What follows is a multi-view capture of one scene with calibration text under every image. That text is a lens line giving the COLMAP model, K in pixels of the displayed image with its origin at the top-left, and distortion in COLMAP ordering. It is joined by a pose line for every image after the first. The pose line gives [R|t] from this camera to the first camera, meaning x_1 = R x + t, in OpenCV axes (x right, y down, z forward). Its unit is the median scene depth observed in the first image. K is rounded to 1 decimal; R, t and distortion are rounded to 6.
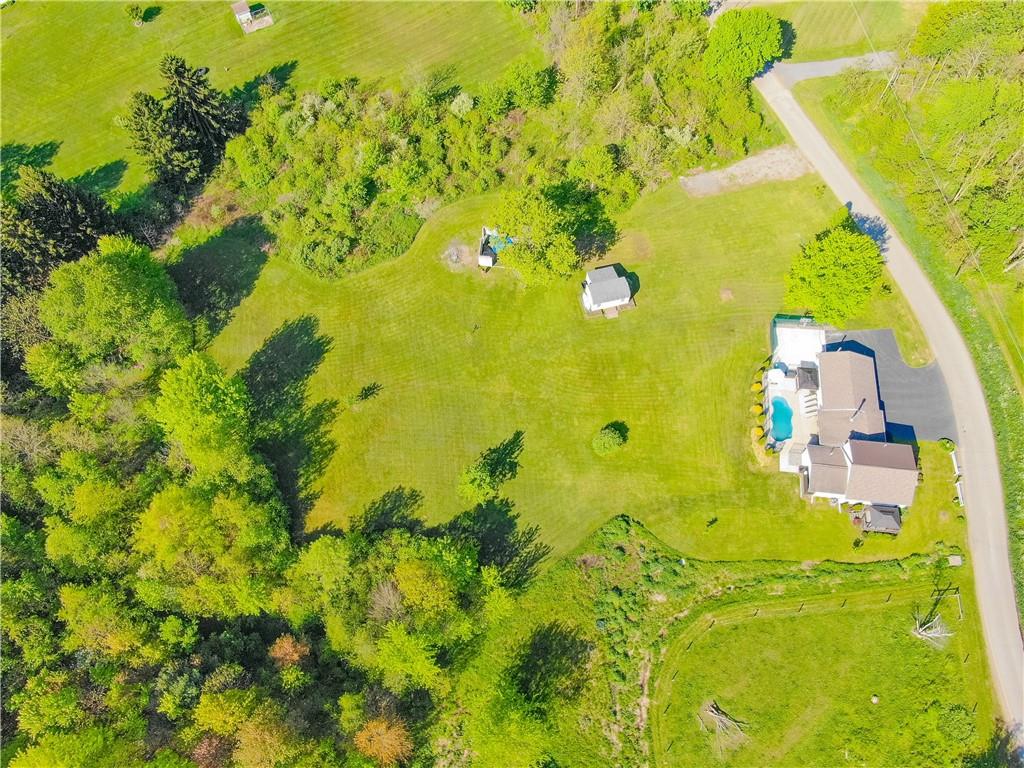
lens RADIAL K [[723.9, 0, 512.0], [0, 723.9, 384.0], [0, 0, 1]] dist [-0.008518, -0.004740]
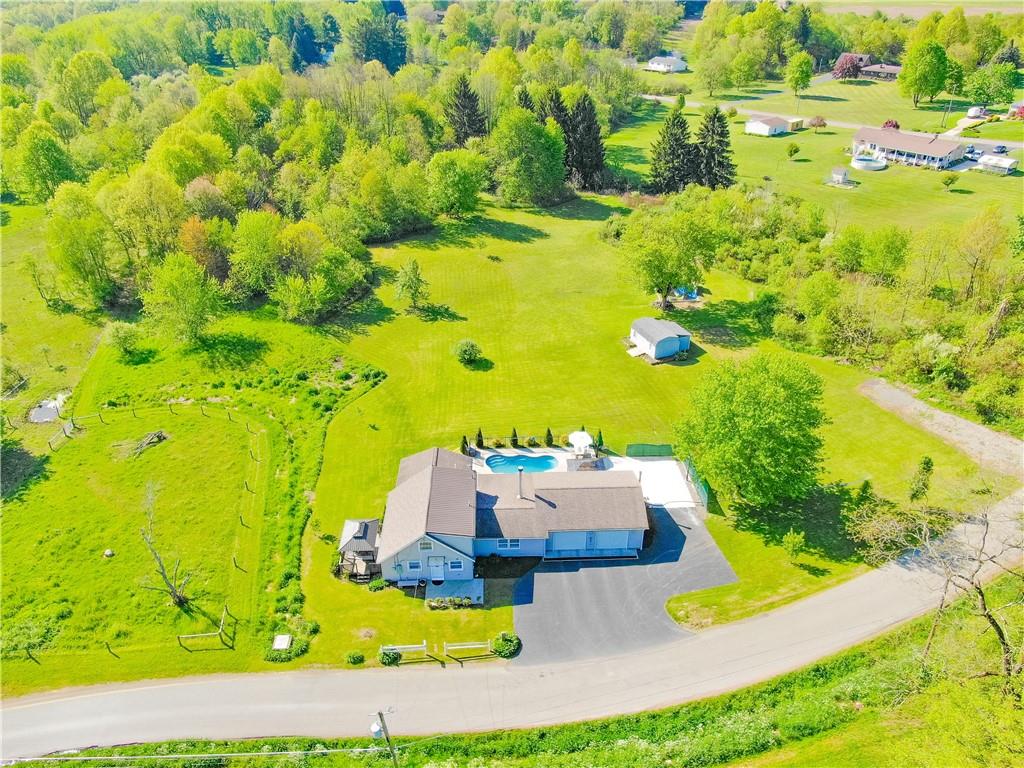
lens RADIAL K [[723.9, 0, 512.0], [0, 723.9, 384.0], [0, 0, 1]] dist [-0.008518, -0.004740]
pose [[0.135878, 0.513179, -0.847458, 0.916592], [-0.895312, 0.429865, 0.116754, -0.056797], [0.424208, 0.742875, 0.517865, 0.588224]]
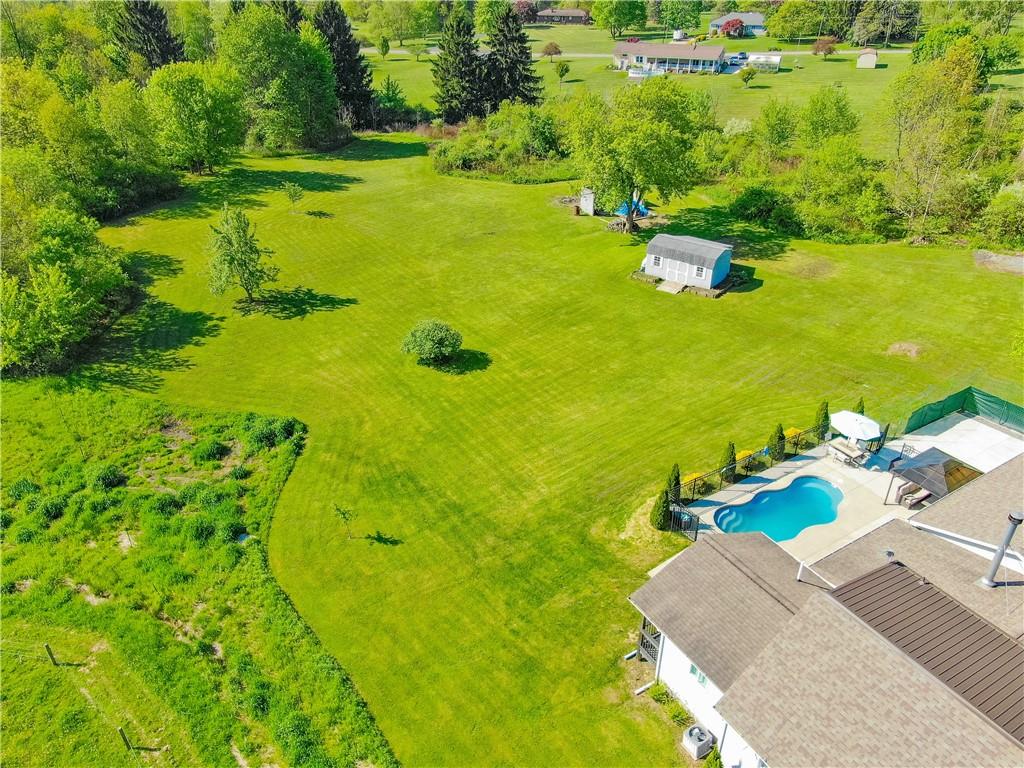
lens RADIAL K [[728.9, 0, 512.0], [0, 728.9, 384.0], [0, 0, 1]] dist [-0.013426, -0.004448]
pose [[0.606689, 0.410150, -0.680959, 0.498371], [-0.723770, 0.639271, -0.259790, 0.184451], [0.328765, 0.650469, 0.684692, 0.705354]]
